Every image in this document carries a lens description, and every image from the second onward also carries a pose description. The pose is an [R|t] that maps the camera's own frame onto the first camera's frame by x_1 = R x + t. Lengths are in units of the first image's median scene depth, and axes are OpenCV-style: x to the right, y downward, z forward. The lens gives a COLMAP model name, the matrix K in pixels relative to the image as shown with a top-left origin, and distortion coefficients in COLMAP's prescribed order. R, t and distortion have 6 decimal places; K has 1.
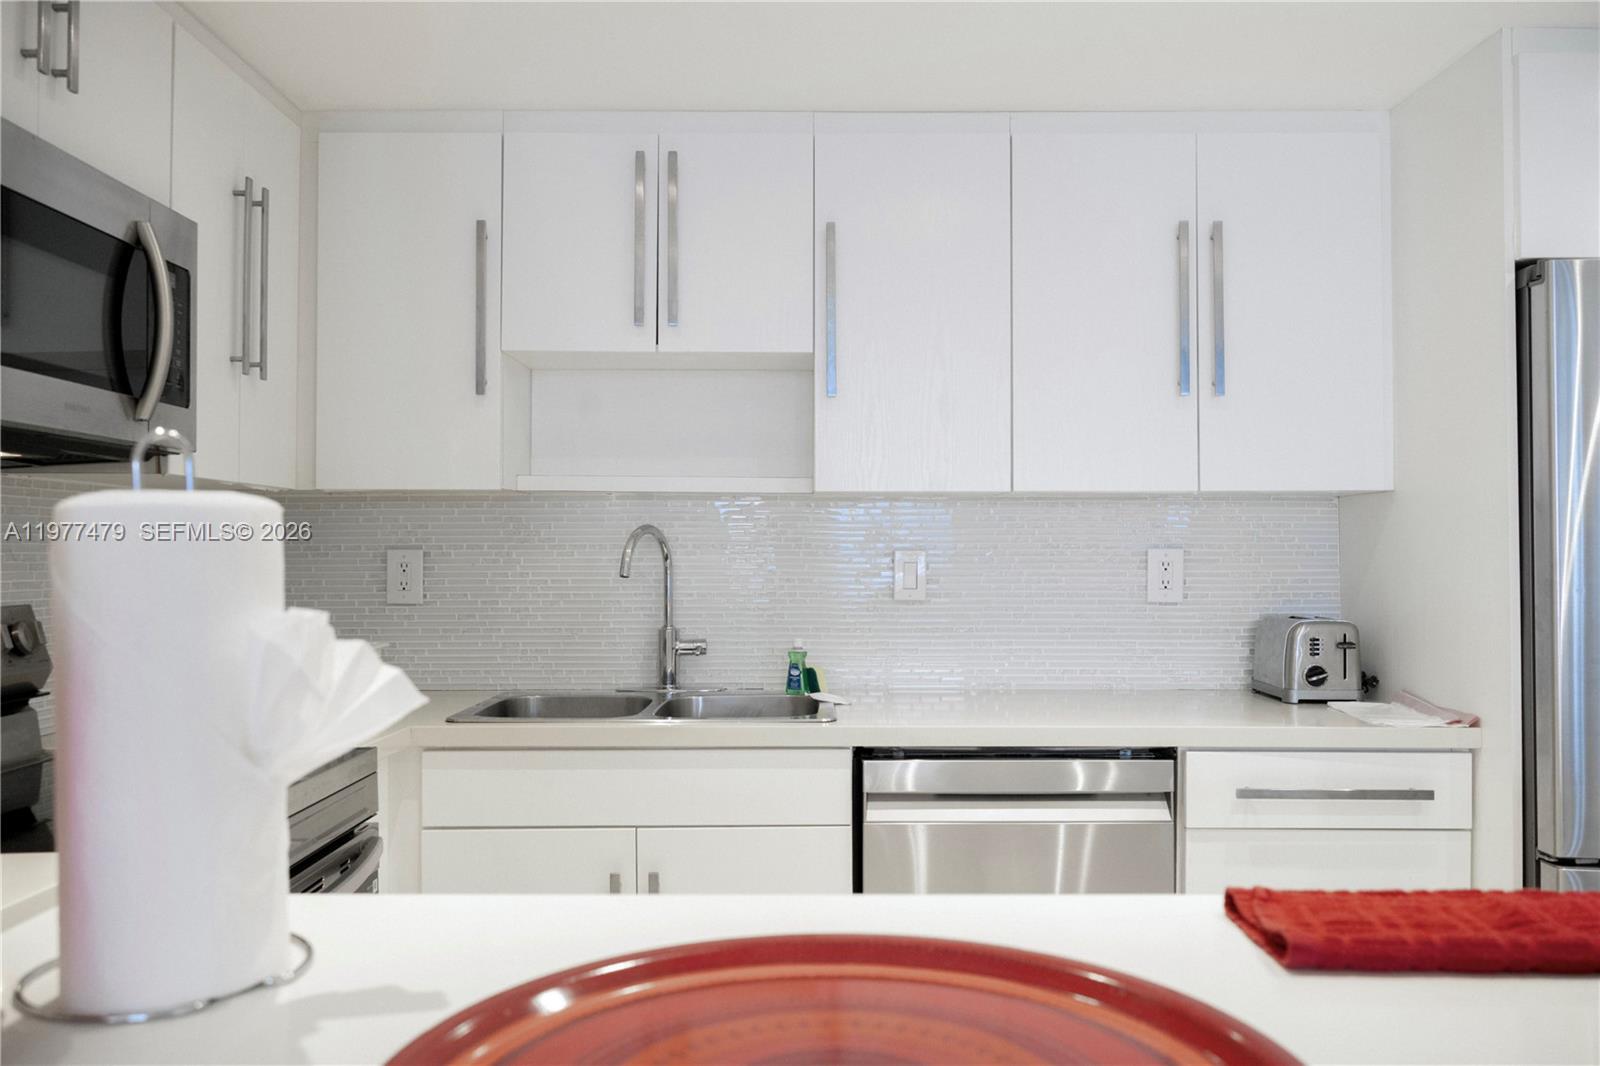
lens RADIAL K [[1271.8, 0, 798.3], [0, 1271.8, 534.6], [0, 0, 1]] dist [-0.014577, -0.007385]
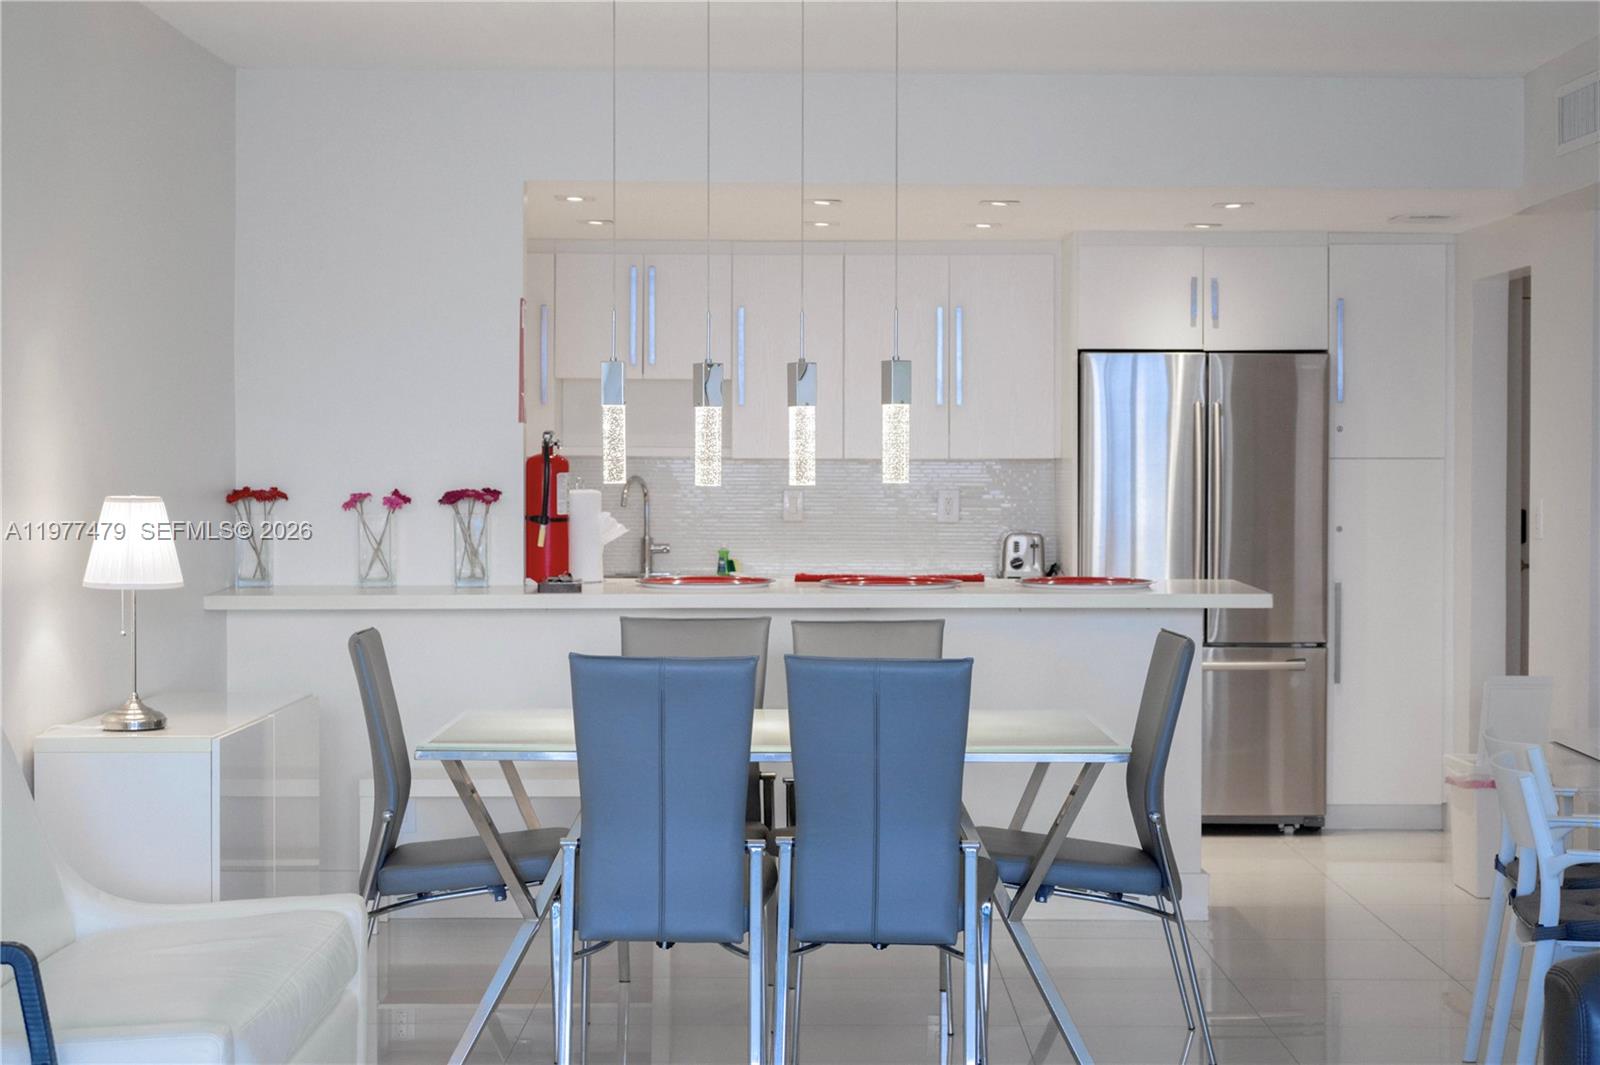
lens RADIAL K [[2644.5, 0, 800.7], [0, 2644.5, 530.2], [0, 0, 1]] dist [0.005767, 0.000000]
pose [[0.999996, 0.001983, -0.002089, 0.112829], [-0.001894, 0.999124, 0.041802, -0.084836], [0.002170, -0.041798, 0.999124, -2.594321]]
